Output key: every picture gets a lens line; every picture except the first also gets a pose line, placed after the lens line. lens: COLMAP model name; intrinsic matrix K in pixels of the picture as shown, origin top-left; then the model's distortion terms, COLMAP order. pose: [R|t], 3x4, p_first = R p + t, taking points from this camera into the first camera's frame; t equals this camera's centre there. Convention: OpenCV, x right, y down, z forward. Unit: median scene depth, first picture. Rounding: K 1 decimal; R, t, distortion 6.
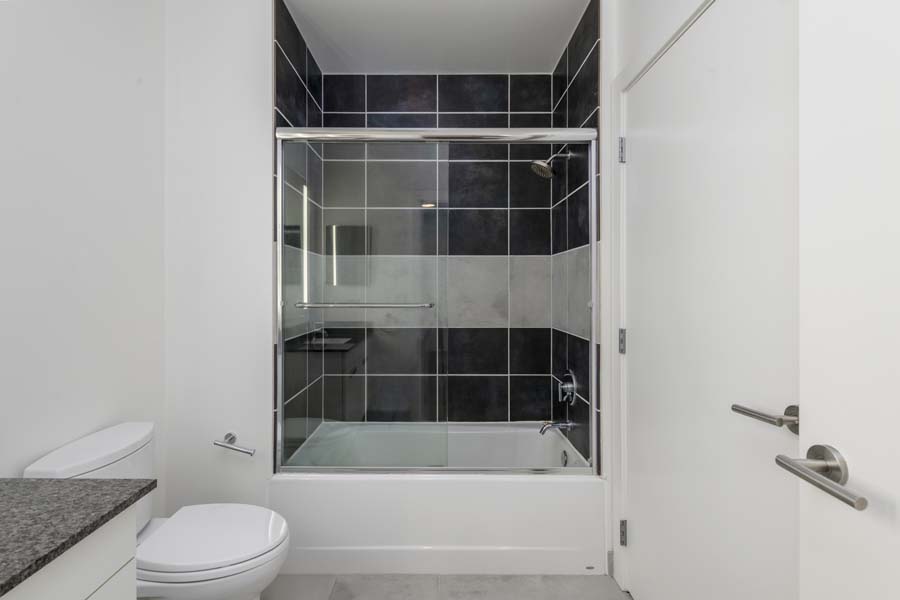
lens RADIAL K [[424.9, 0, 447.8], [0, 424.9, 295.4], [0, 0, 1]] dist [0.002555, 0.000020]
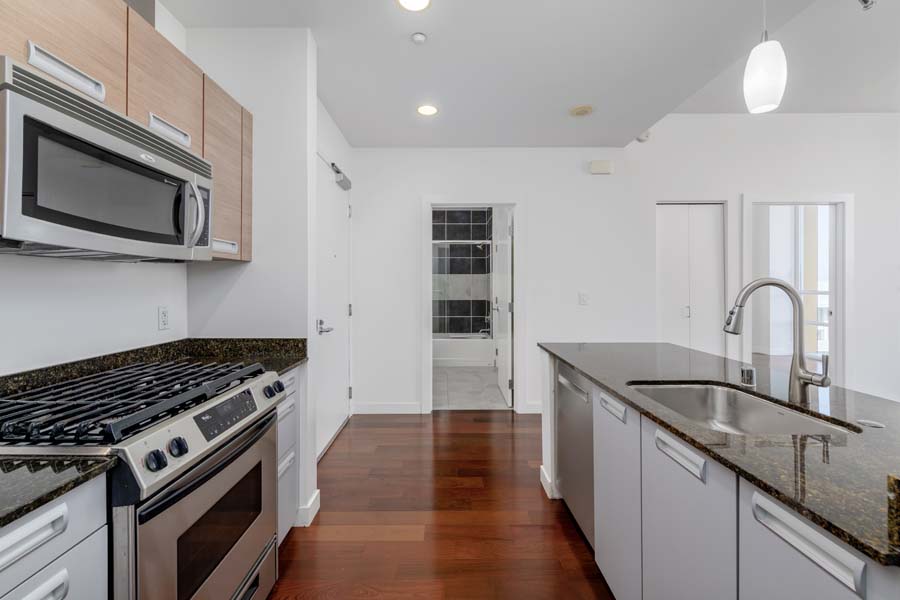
lens RADIAL K [[357.1, 0, 450.7], [0, 357.1, 287.2], [0, 0, 1]] dist [0.000586, -0.000229]
pose [[0.999959, -0.007516, -0.005077, 0.022248], [0.007470, 0.999931, -0.009033, 0.011296], [0.005144, 0.008994, 0.999946, -1.538413]]
